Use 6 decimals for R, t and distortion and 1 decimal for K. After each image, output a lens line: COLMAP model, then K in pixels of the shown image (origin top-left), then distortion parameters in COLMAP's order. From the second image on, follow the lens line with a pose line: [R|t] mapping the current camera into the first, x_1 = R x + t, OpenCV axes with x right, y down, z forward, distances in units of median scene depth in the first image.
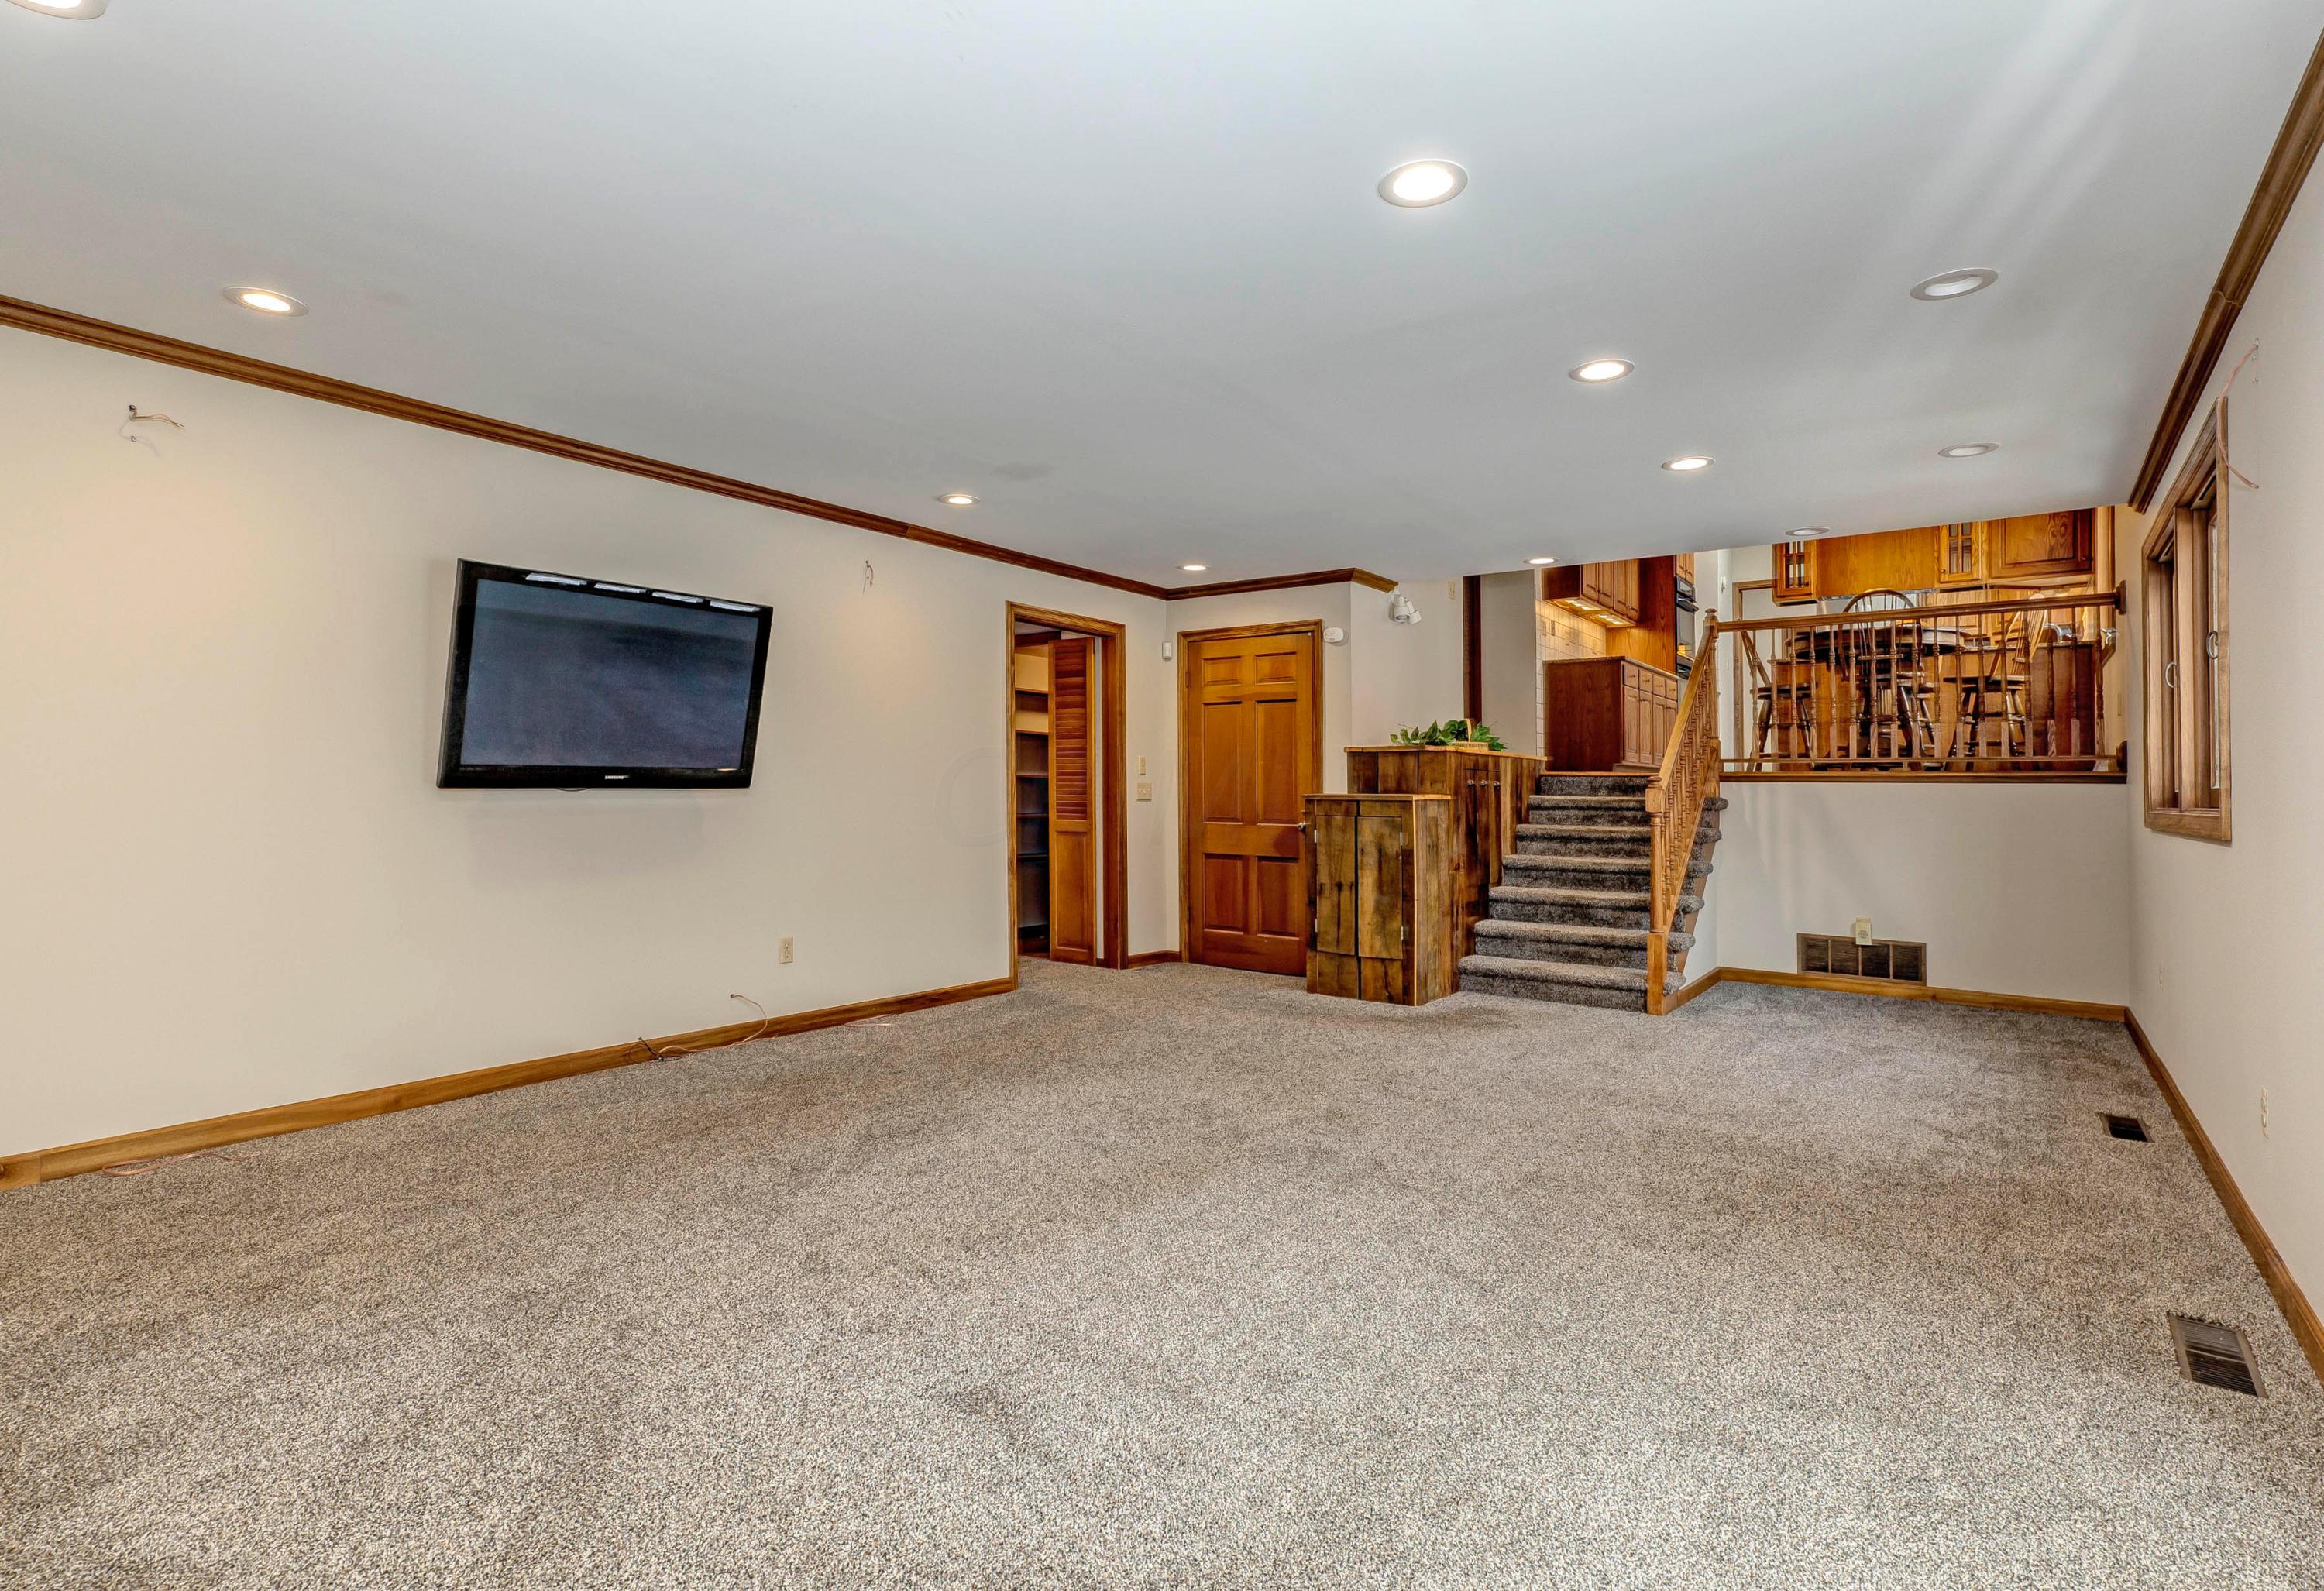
lens RADIAL K [[1186.5, 0, 1166.2], [0, 1186.5, 787.0], [0, 0, 1]] dist [-0.000461, -0.000260]
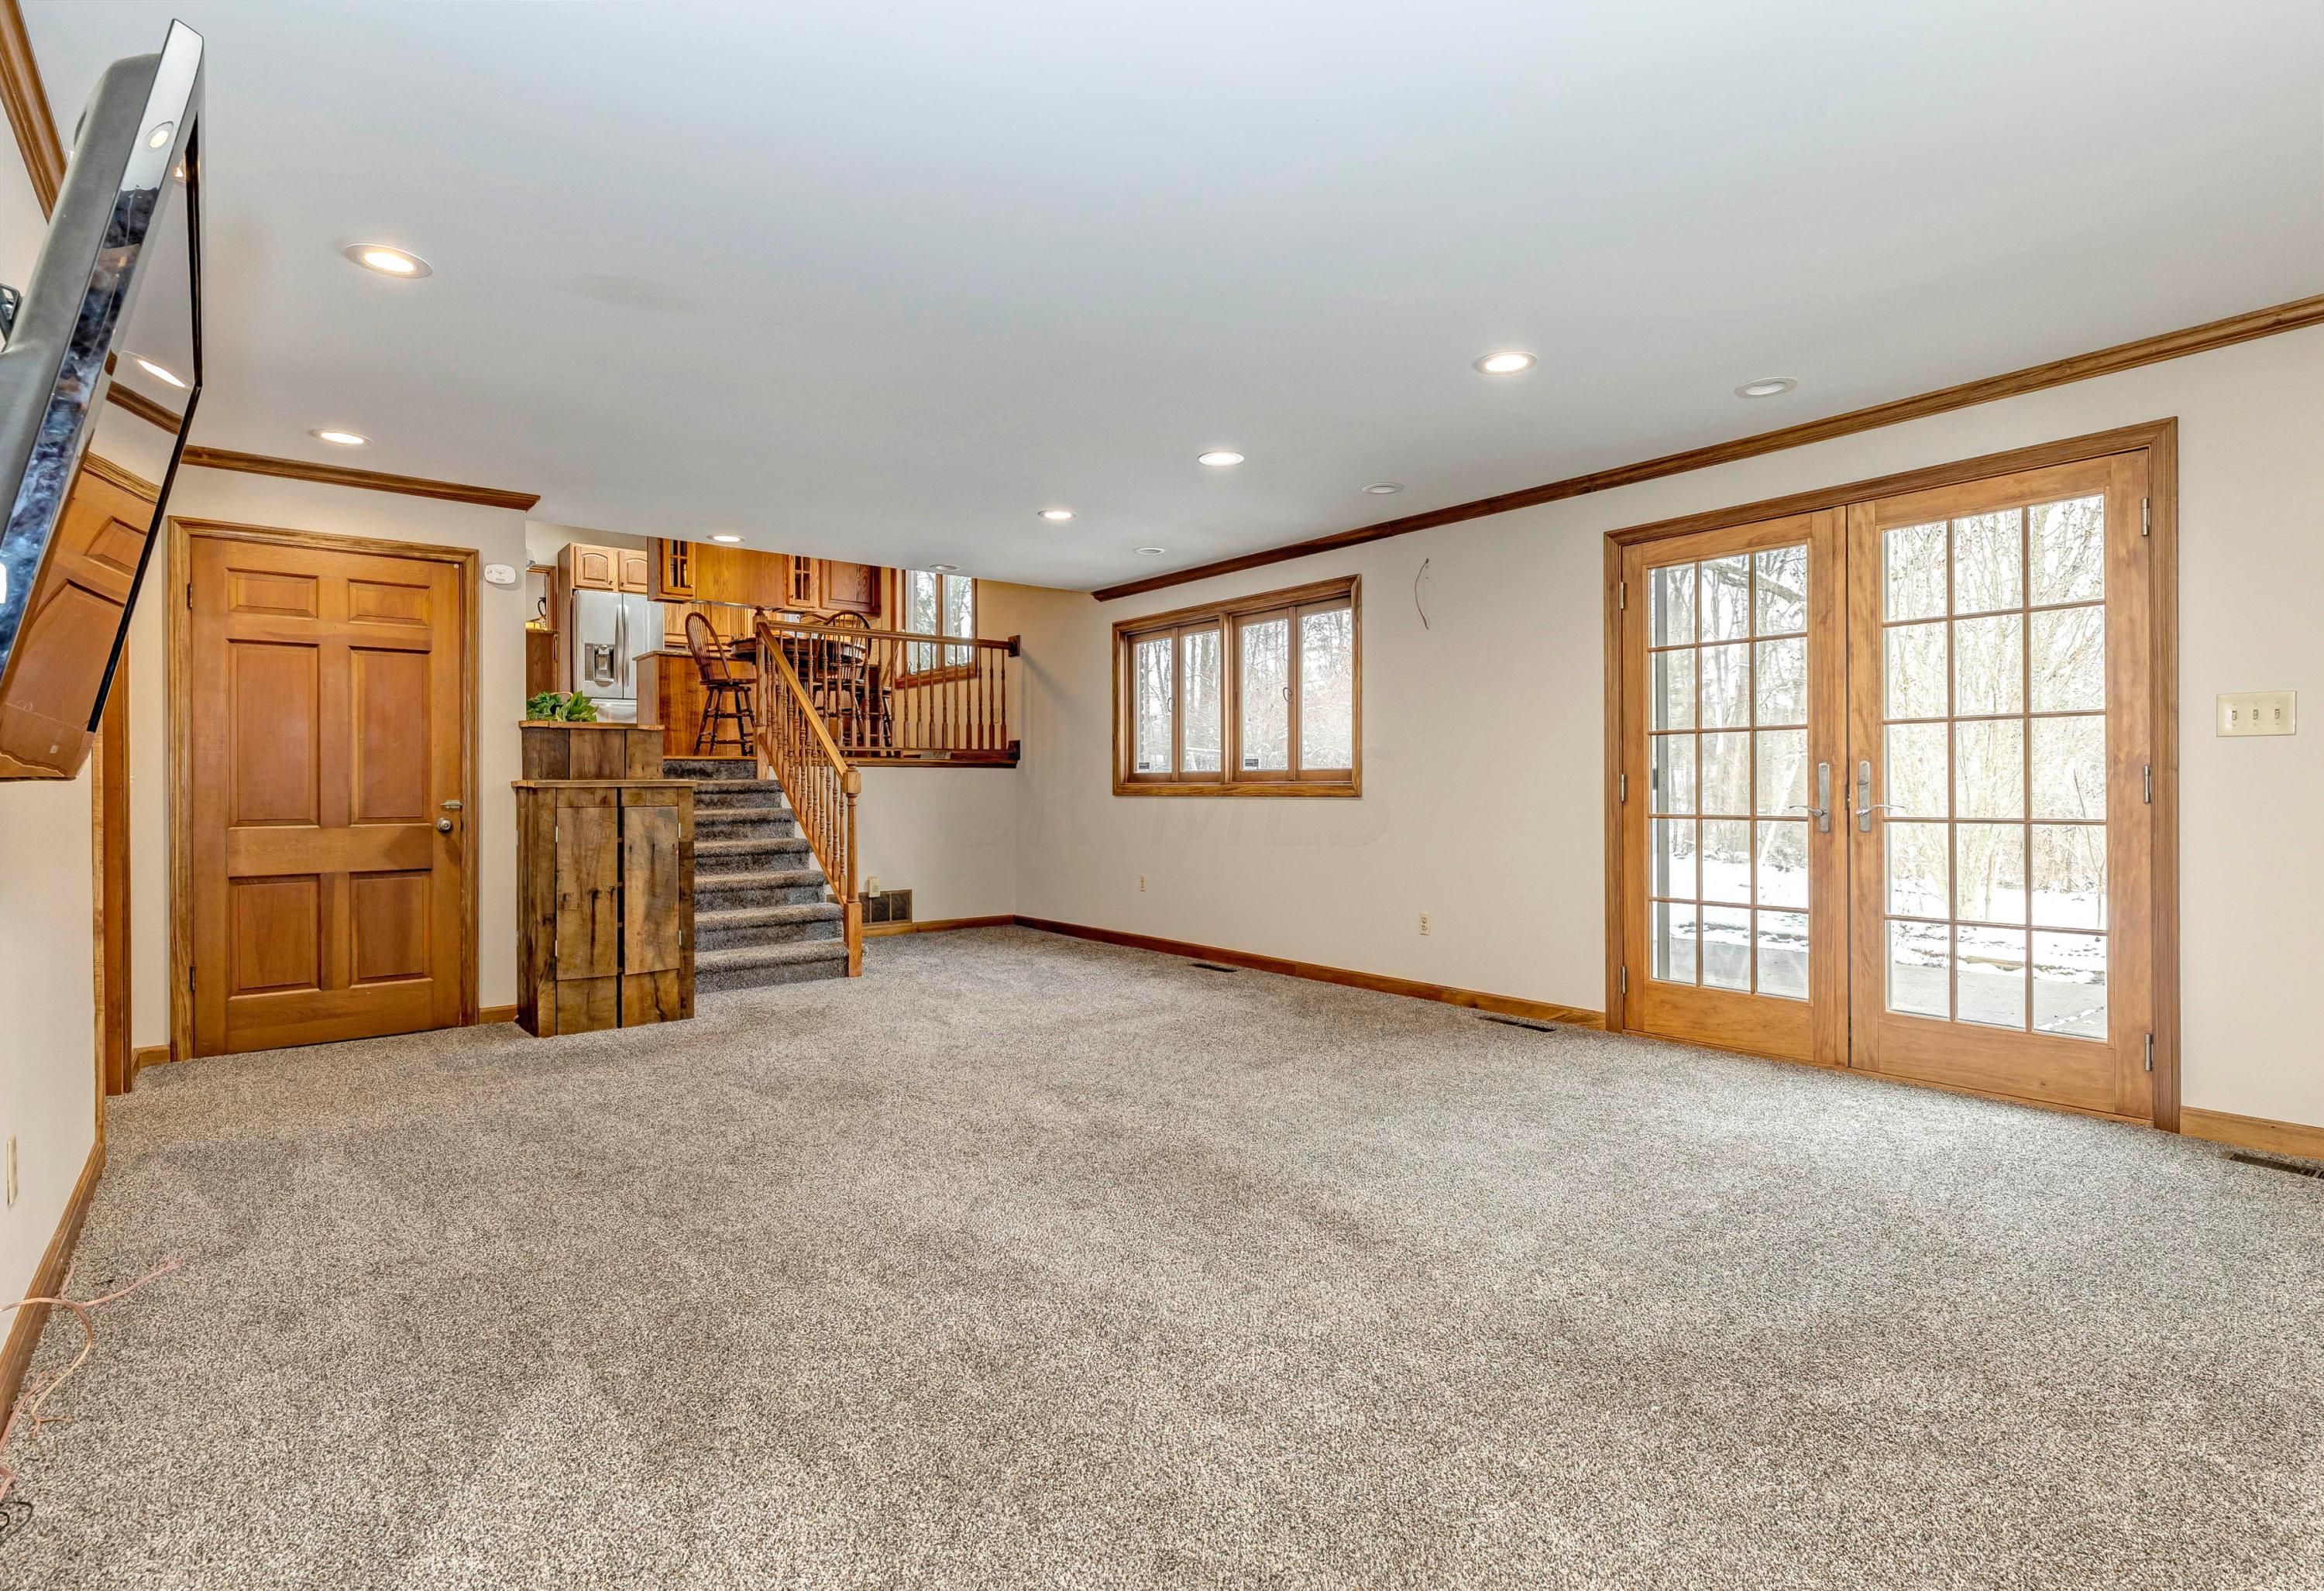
lens RADIAL K [[1120.0, 0, 1164.2], [0, 1120.0, 781.8], [0, 0, 1]] dist [0.000331, -0.000085]
pose [[0.226226, -0.010907, 0.974014, -0.490851], [-0.000191, 0.999937, 0.011242, -0.001792], [-0.974075, -0.002730, 0.226210, 0.432263]]
